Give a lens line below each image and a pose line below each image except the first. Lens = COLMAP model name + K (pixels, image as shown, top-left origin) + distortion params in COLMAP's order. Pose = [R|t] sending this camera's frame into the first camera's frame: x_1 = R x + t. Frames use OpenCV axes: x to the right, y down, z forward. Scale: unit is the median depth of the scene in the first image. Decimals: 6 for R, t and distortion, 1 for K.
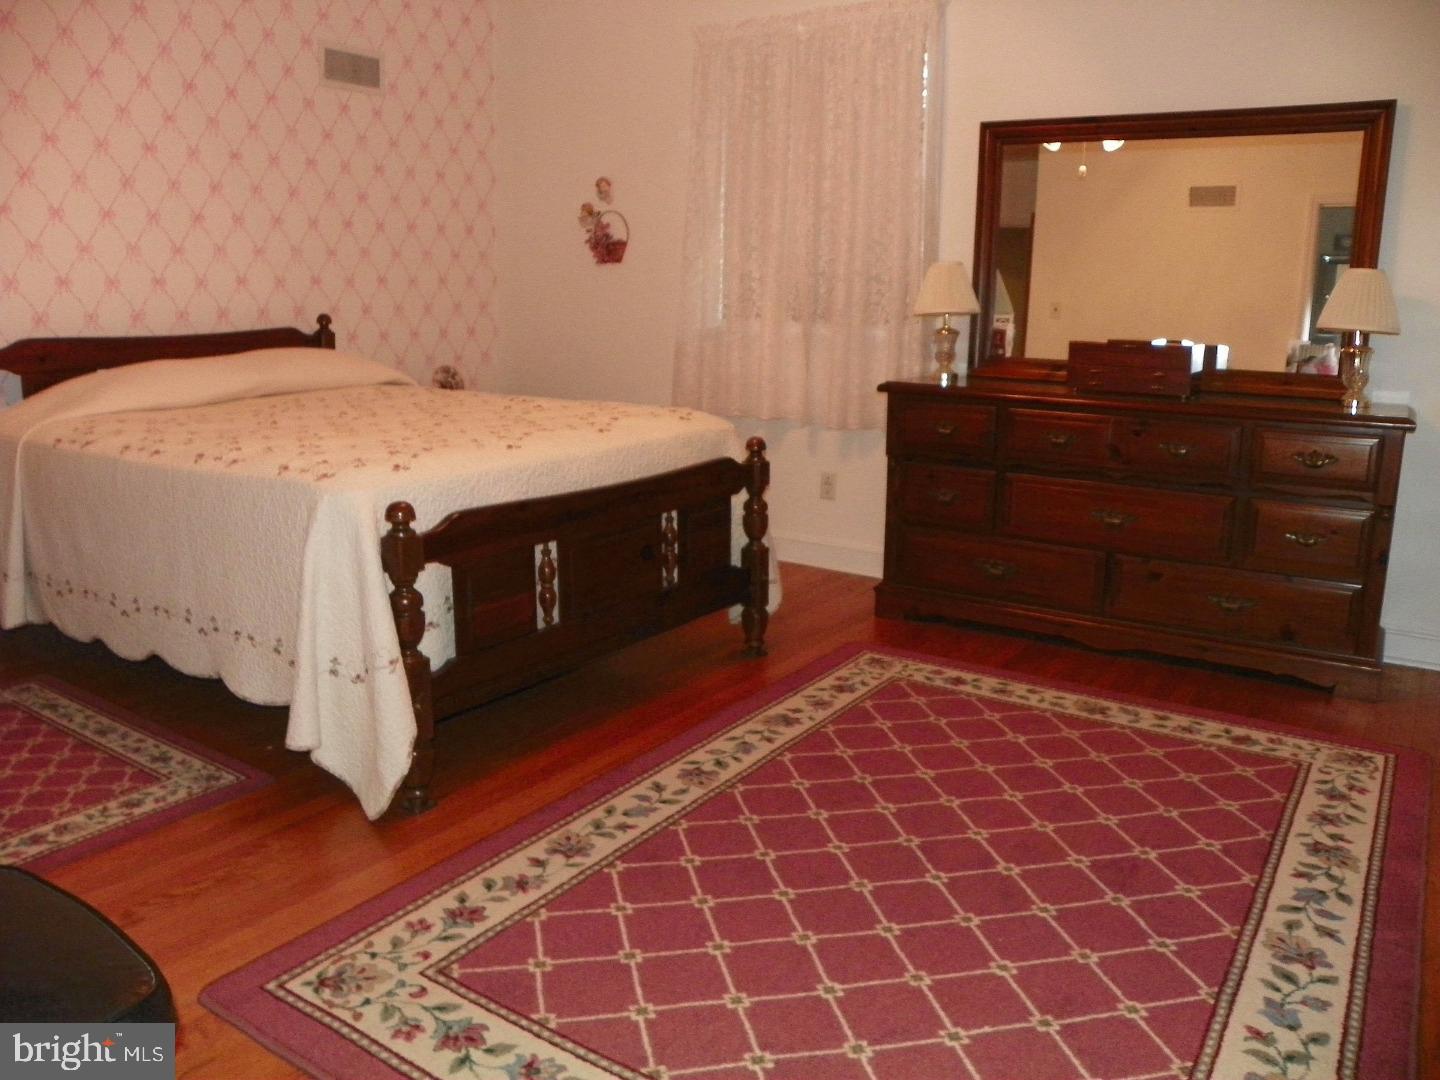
lens RADIAL K [[1190.2, 0, 717.6], [0, 1190.2, 547.5], [0, 0, 1]] dist [-0.140655, 0.079149]
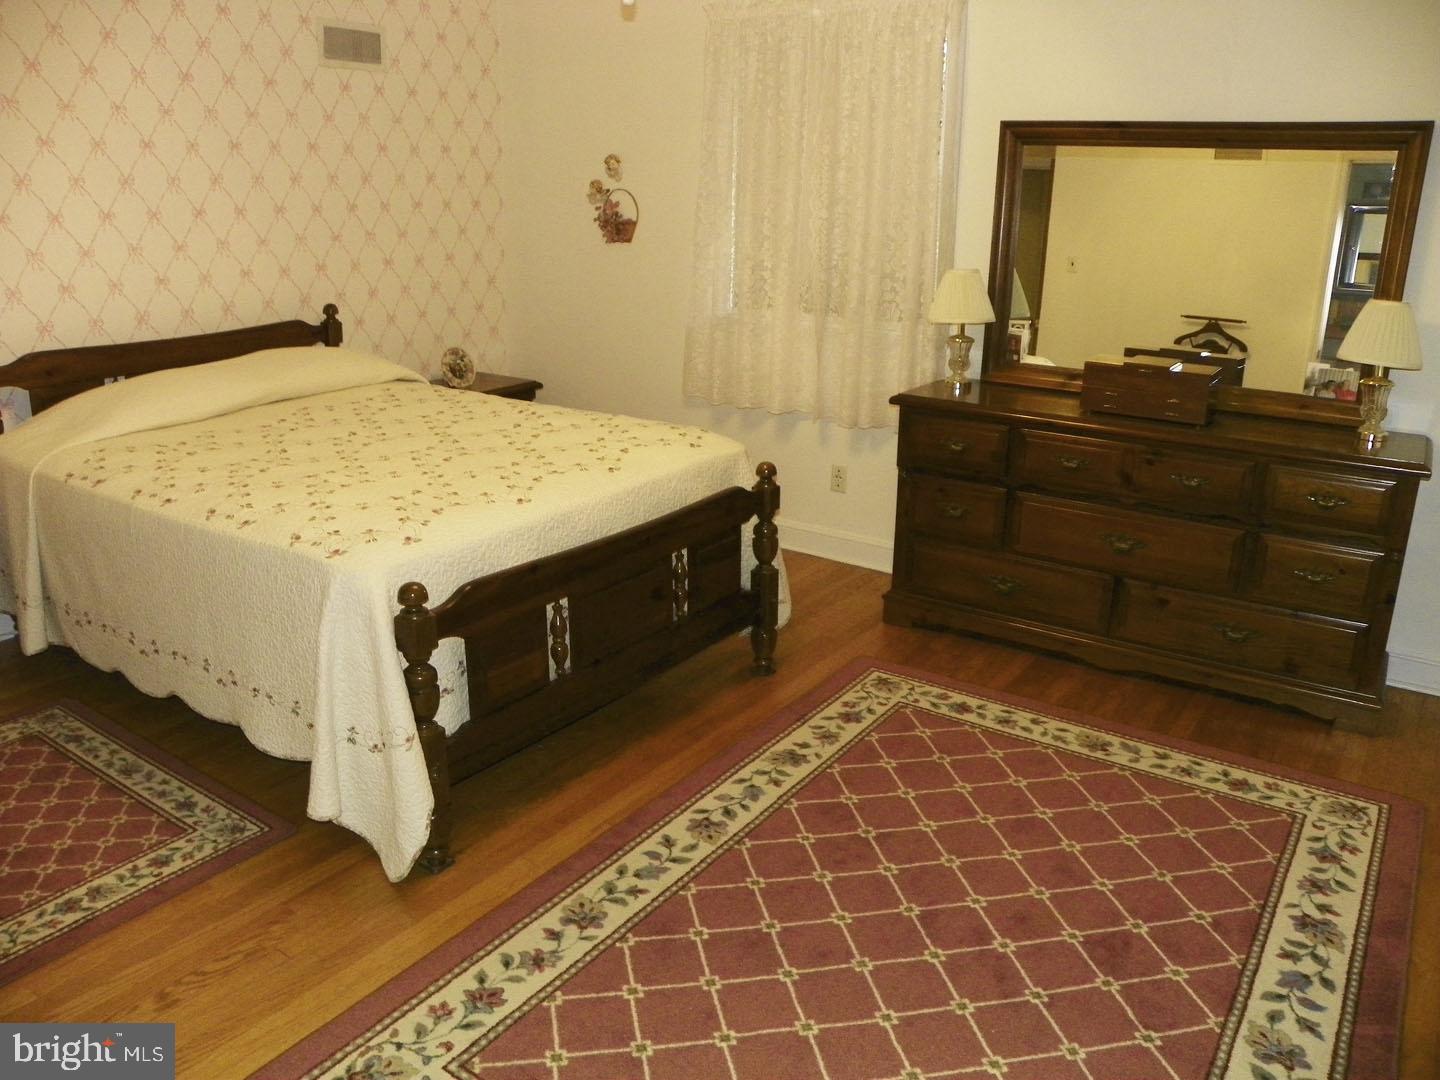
lens RADIAL K [[1190.2, 0, 715.5], [0, 1190.2, 531.7], [0, 0, 1]] dist [-0.140655, 0.079149]
pose [[0.999931, 0.004915, -0.010673, 0.000606], [-0.003879, 0.995465, 0.095045, -0.143473], [0.011092, -0.094997, 0.995416, 0.001732]]
